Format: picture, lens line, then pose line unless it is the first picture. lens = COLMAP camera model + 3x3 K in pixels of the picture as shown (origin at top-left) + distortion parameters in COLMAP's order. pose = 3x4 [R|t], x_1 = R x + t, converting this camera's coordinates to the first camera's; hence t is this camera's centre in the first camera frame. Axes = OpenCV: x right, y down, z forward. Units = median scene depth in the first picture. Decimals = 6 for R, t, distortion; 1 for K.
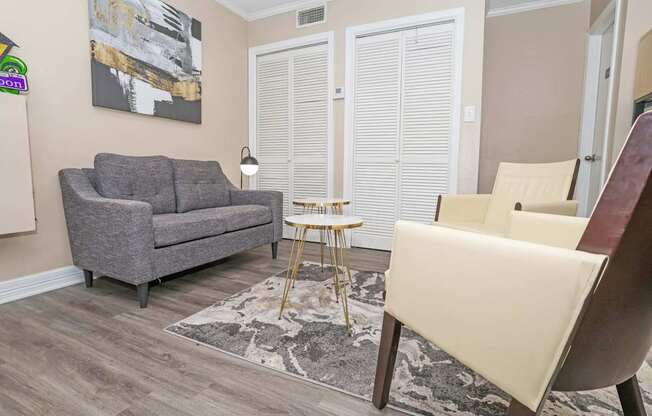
lens RADIAL K [[314.6, 0, 330.0], [0, 314.6, 206.9], [0, 0, 1]] dist [-0.050821, 0.011833]
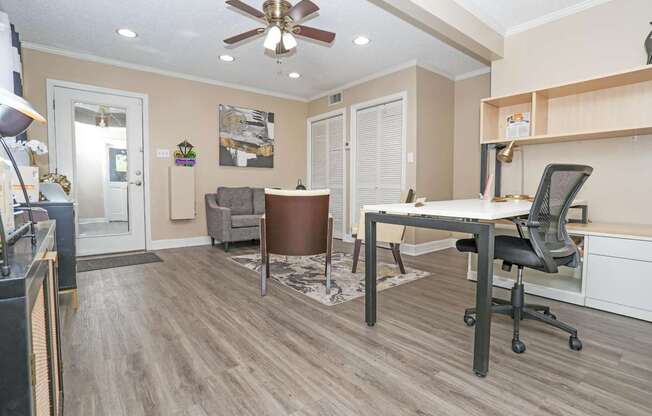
lens RADIAL K [[314.6, 0, 322.6], [0, 314.6, 206.0], [0, 0, 1]] dist [-0.050821, 0.011833]
pose [[0.898391, 0.017605, -0.438843, 0.874555], [-0.042498, 0.997992, -0.046963, 0.040058], [0.437135, 0.060841, 0.897336, -0.677921]]
